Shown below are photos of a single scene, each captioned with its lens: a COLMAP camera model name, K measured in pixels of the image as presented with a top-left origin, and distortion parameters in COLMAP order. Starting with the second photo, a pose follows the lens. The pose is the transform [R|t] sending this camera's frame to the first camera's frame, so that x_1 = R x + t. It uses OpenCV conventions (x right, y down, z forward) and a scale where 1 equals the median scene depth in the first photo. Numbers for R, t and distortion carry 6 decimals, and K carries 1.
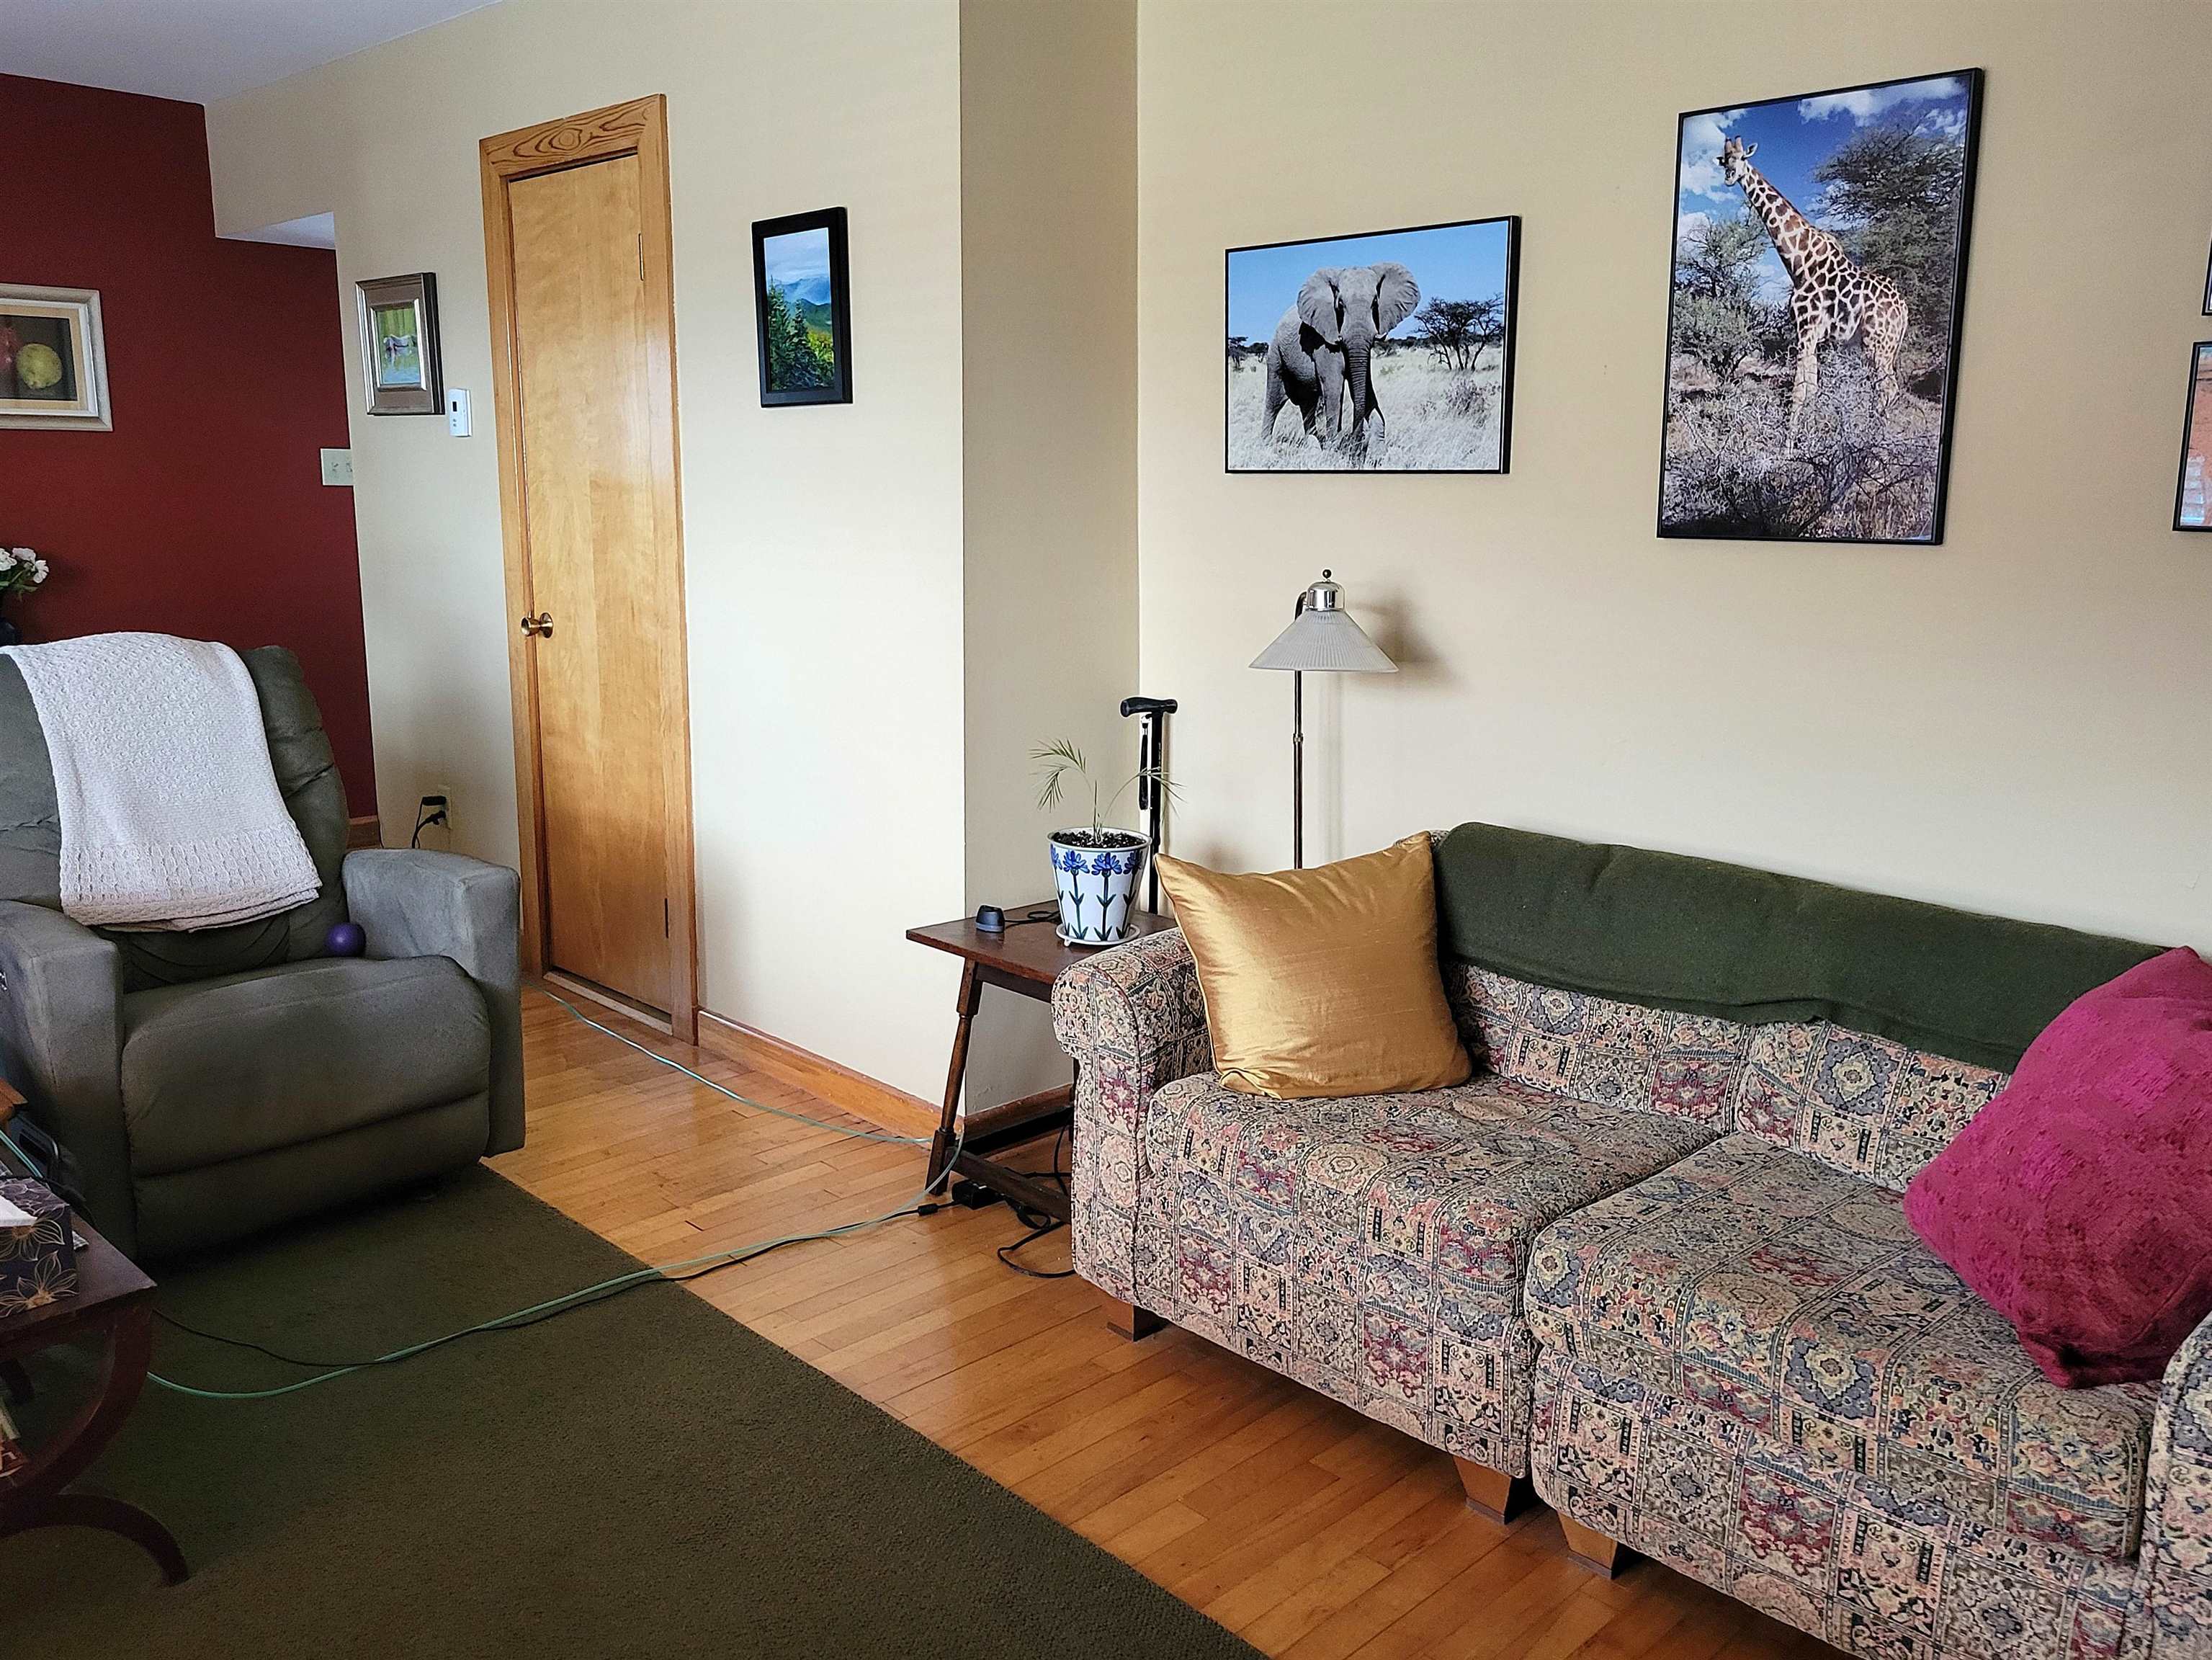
lens RADIAL K [[1767.9, 0, 1106.0], [0, 1767.9, 830.0], [0, 0, 1]] dist [0.028102, -0.015108]
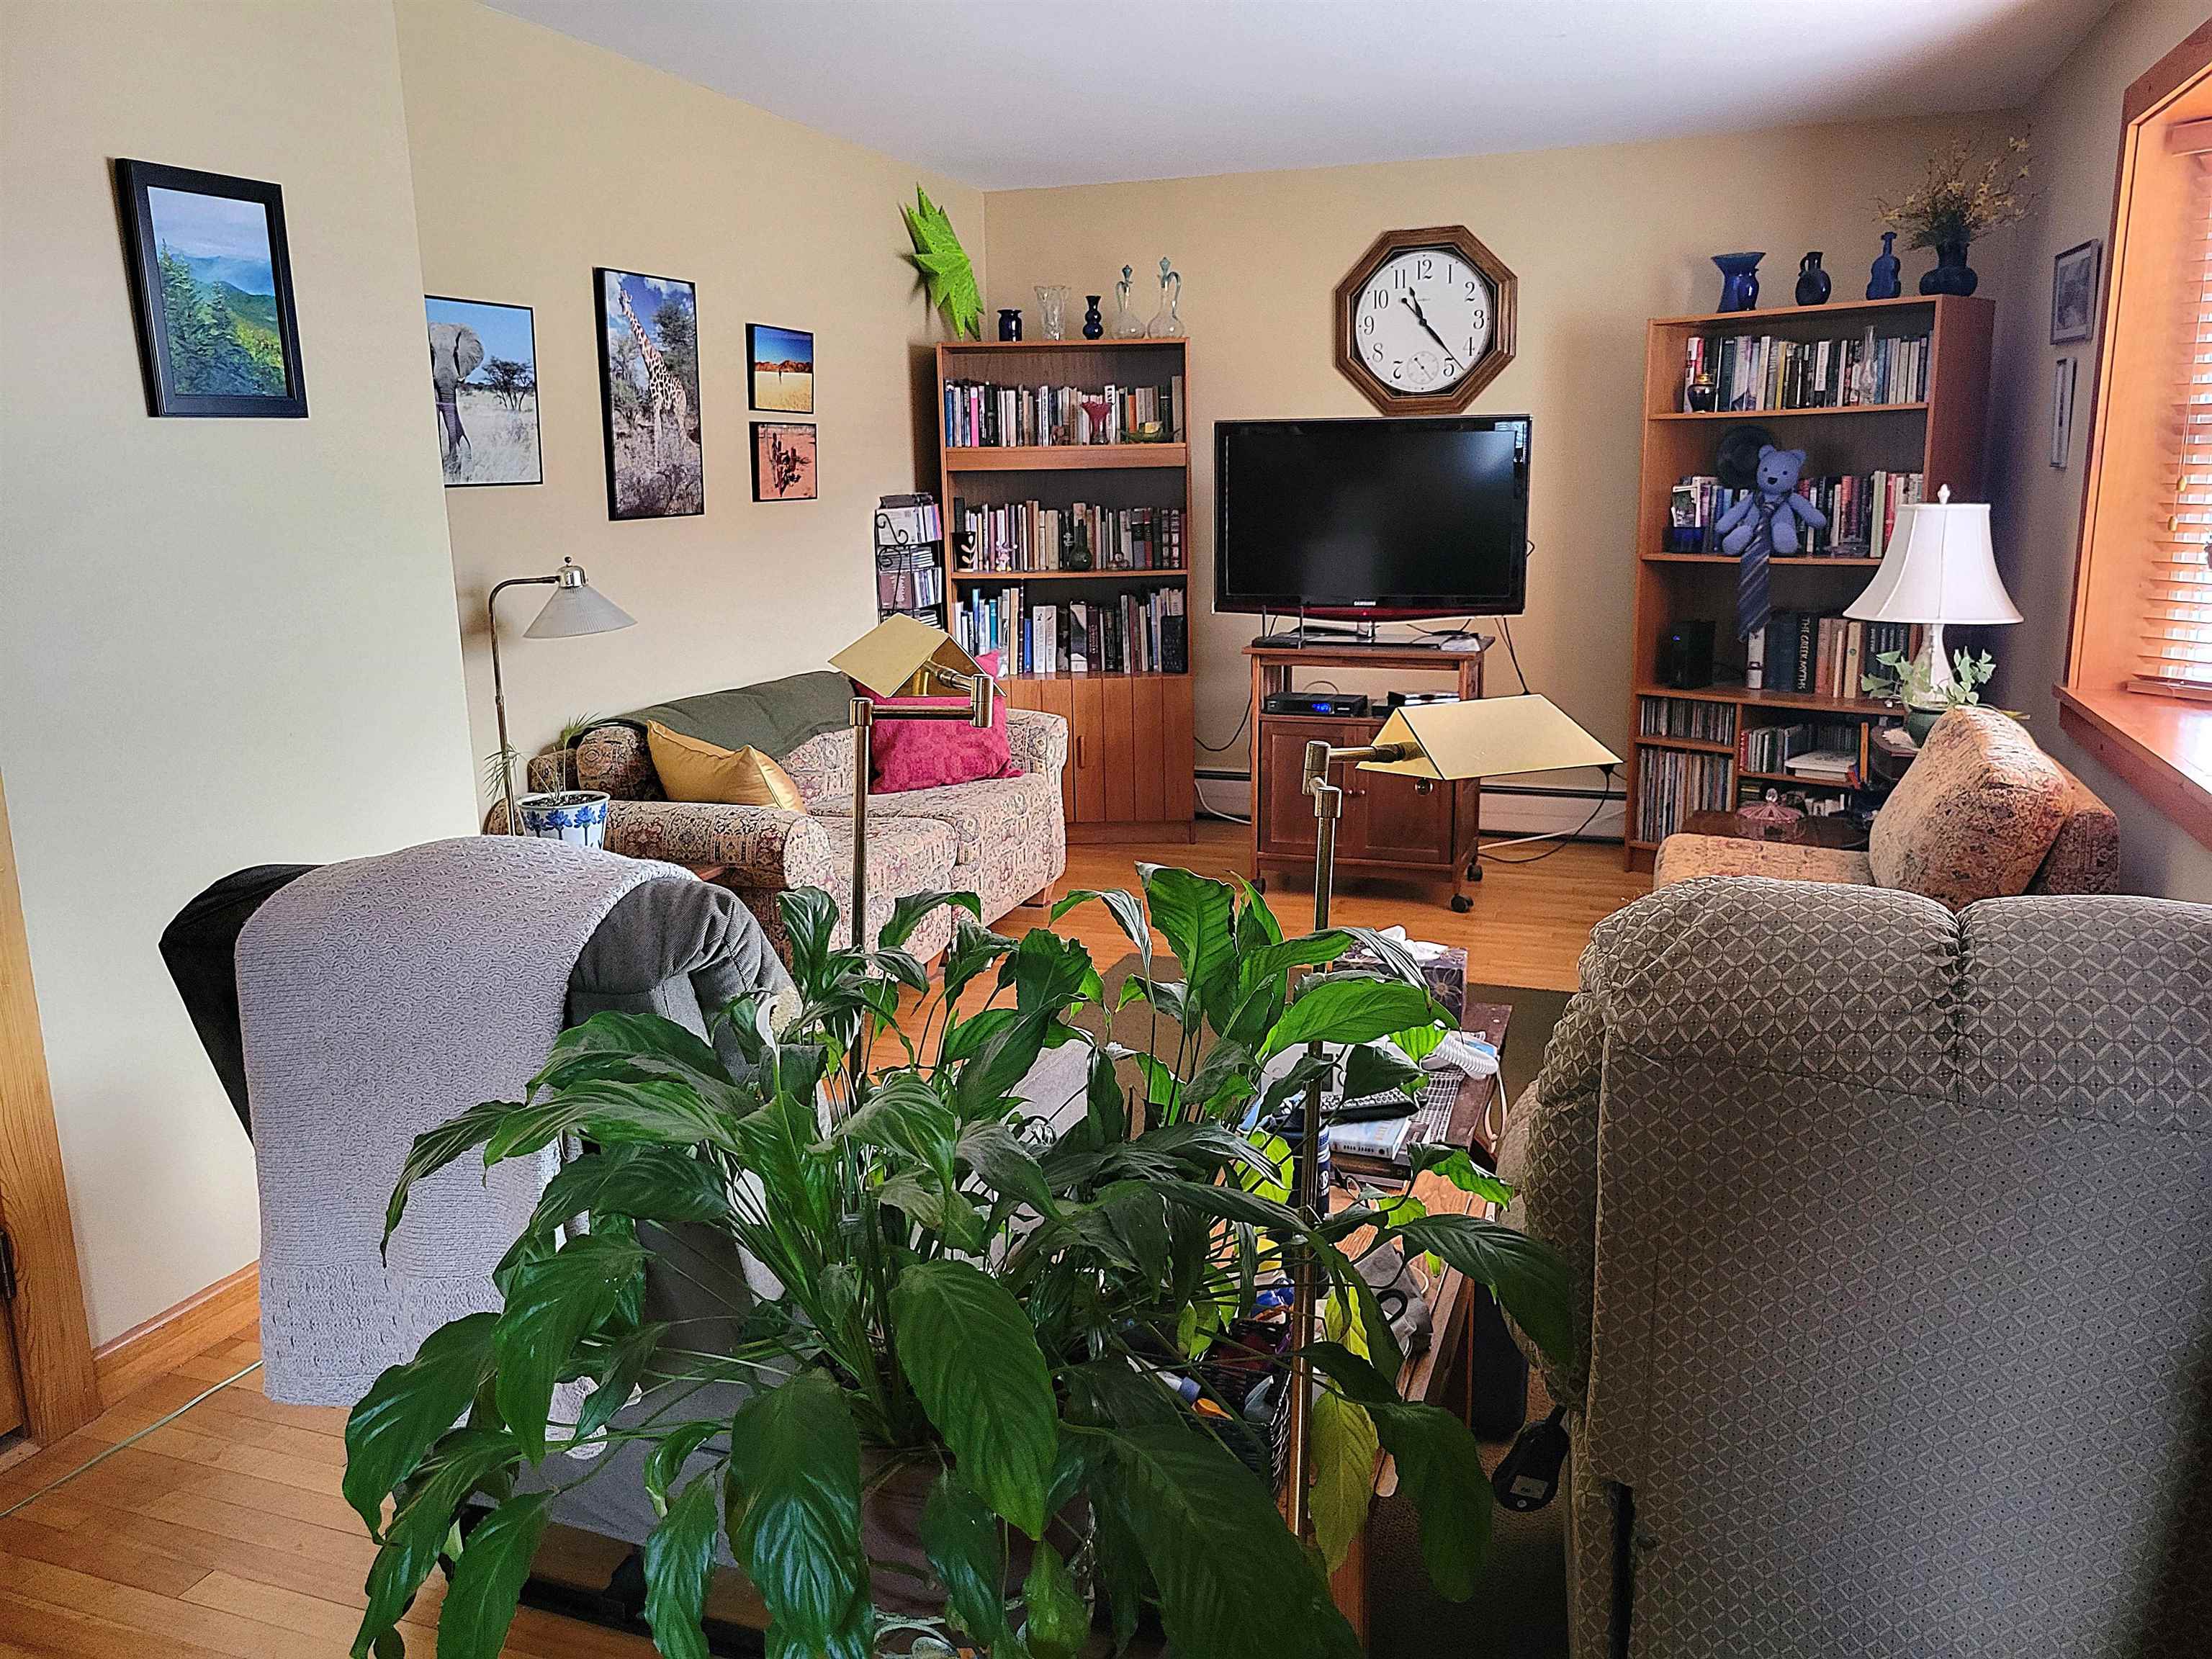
lens RADIAL K [[1713.7, 0, 1106.0], [0, 1713.7, 829.5], [0, 0, 1]] dist [0.067300, -0.043179]
pose [[-0.449825, -0.192434, 0.872139, -1.243802], [0.185707, 0.935016, 0.302089, -0.272687], [-0.873596, 0.297850, -0.384857, 1.199922]]
